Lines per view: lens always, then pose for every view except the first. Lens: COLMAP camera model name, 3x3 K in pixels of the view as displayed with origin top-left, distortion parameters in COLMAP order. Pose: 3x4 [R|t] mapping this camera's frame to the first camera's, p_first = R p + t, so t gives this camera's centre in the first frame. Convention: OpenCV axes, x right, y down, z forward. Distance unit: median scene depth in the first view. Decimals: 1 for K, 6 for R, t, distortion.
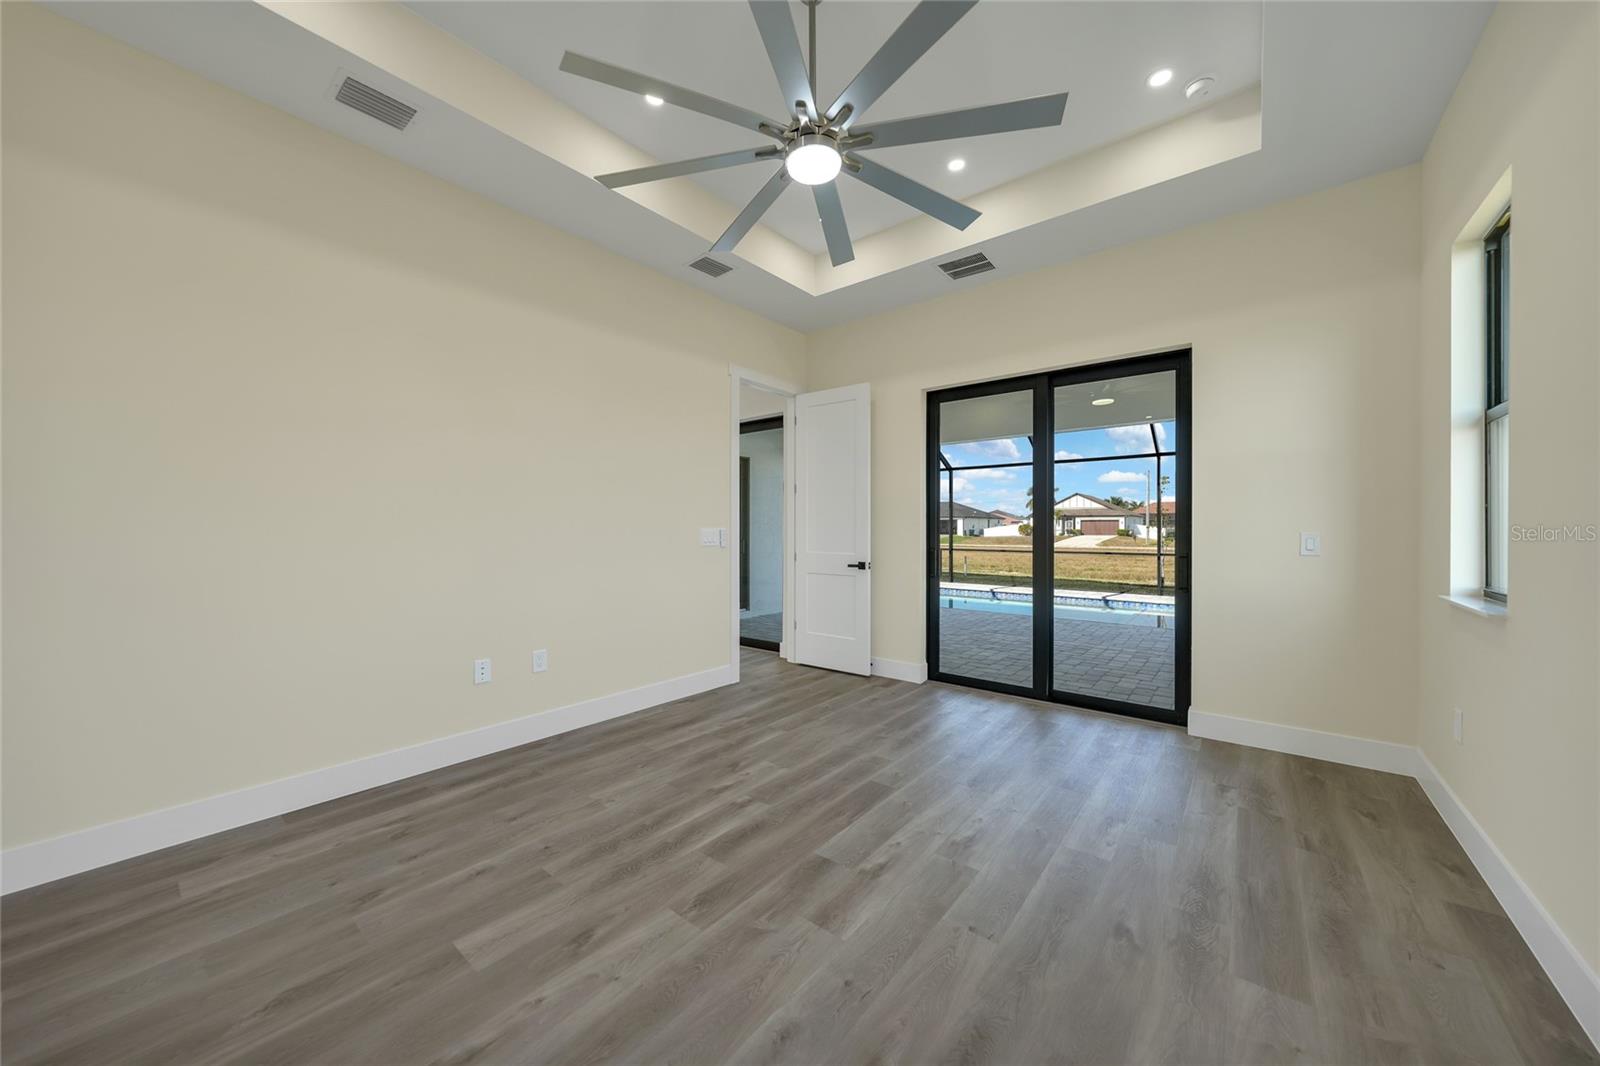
lens RADIAL K [[560.0, 0, 795.8], [0, 560.0, 529.9], [0, 0, 1]] dist [-0.003603, 0.000646]
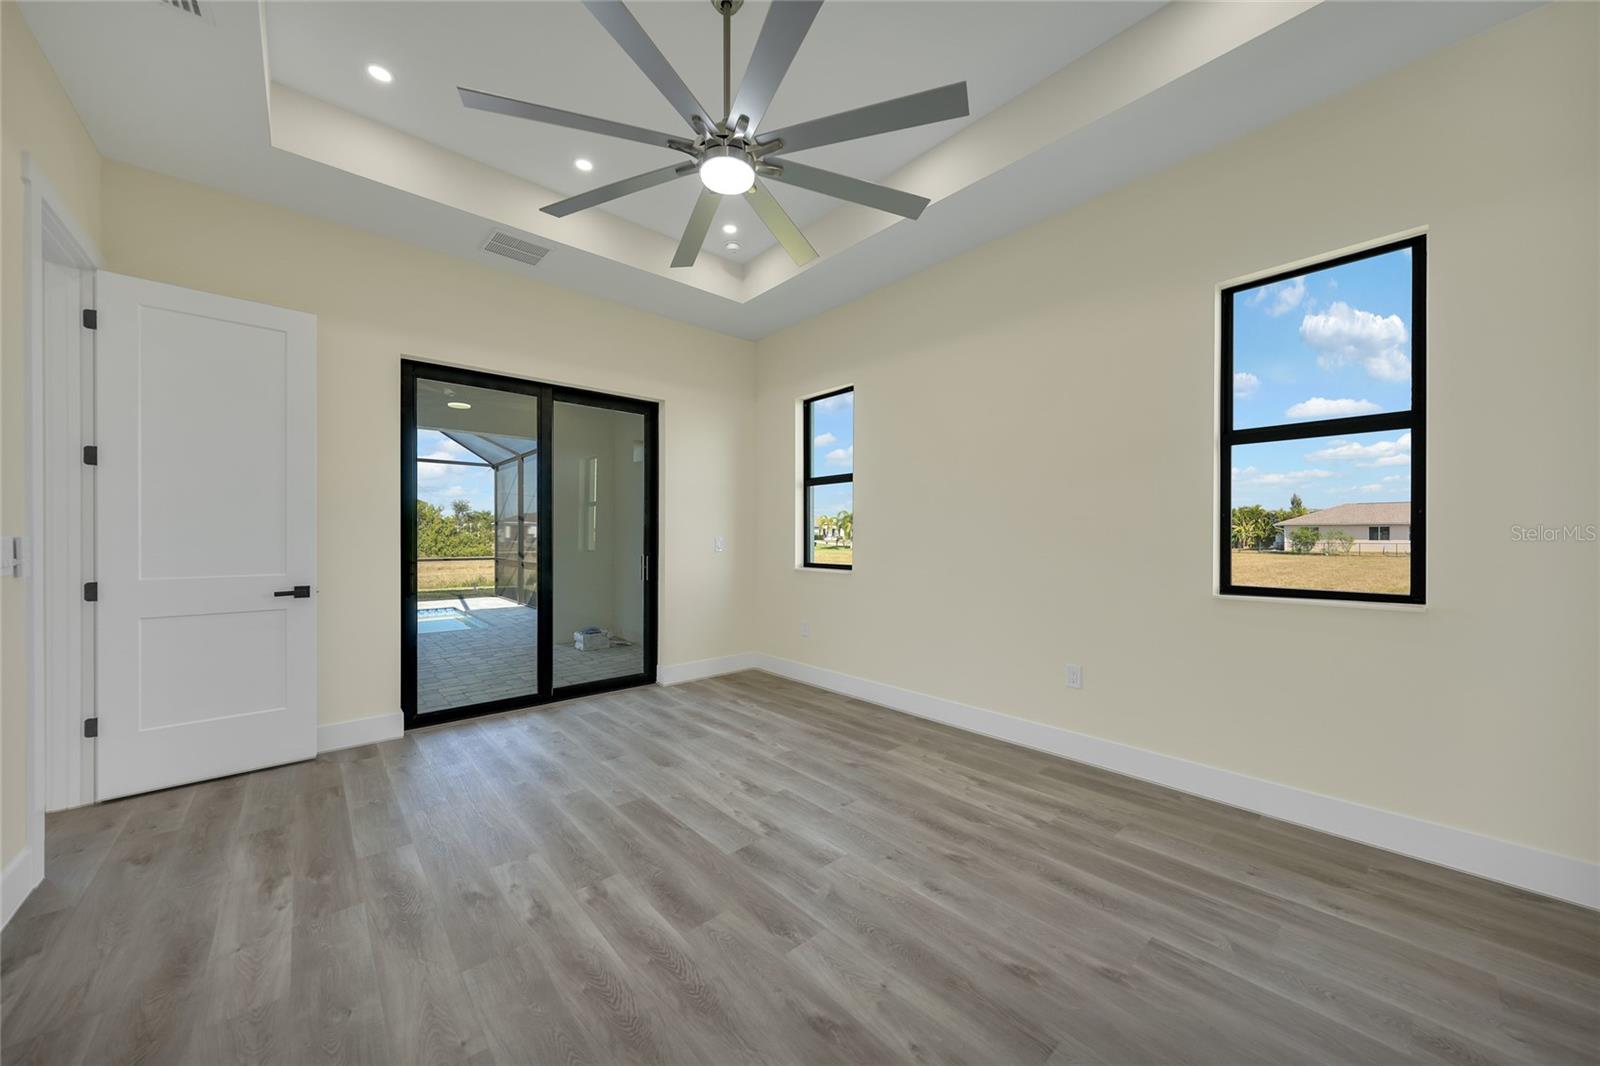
lens RADIAL K [[560.0, 0, 805.3], [0, 560.0, 528.7], [0, 0, 1]] dist [-0.003603, 0.000646]
pose [[0.163182, 0.011435, 0.986530, -0.822694], [0.003851, 0.999918, -0.012227, -0.001416], [-0.986588, 0.005795, 0.163125, 0.597305]]
